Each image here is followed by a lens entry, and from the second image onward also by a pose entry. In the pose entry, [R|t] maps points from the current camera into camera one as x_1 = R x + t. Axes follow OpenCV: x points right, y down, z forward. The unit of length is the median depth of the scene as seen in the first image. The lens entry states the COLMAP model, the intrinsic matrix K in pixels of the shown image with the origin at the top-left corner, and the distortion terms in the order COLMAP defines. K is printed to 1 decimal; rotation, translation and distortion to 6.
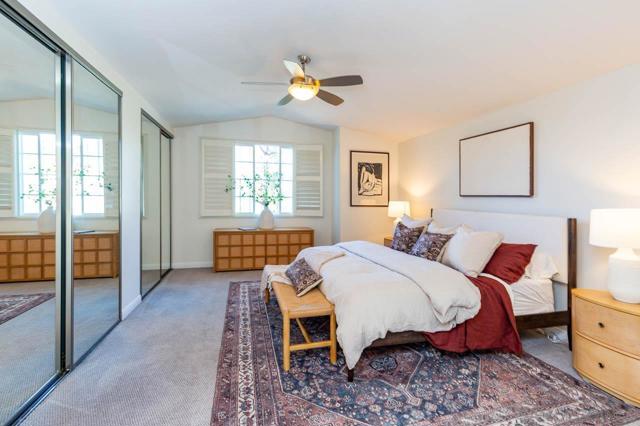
lens RADIAL K [[286.4, 0, 314.7], [0, 286.4, 195.3], [0, 0, 1]] dist [0.008390, -0.000234]
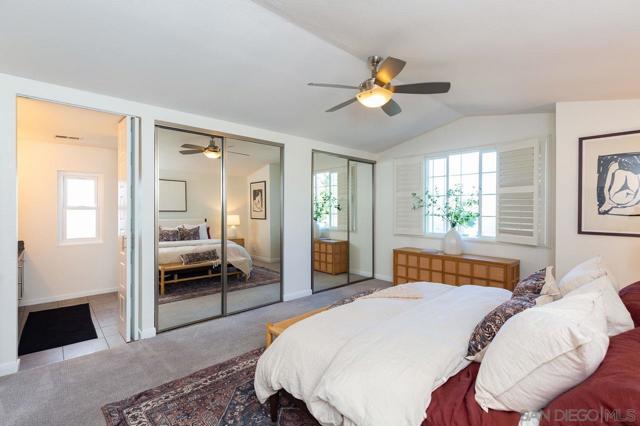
lens RADIAL K [[286.4, 0, 323.8], [0, 286.4, 212.7], [0, 0, 1]] dist [0.008390, -0.000234]
pose [[0.497291, 0.000074, -0.867584, 0.374687], [0.008497, 0.999952, 0.004956, -0.011295], [0.867542, -0.009837, 0.497267, 0.252456]]
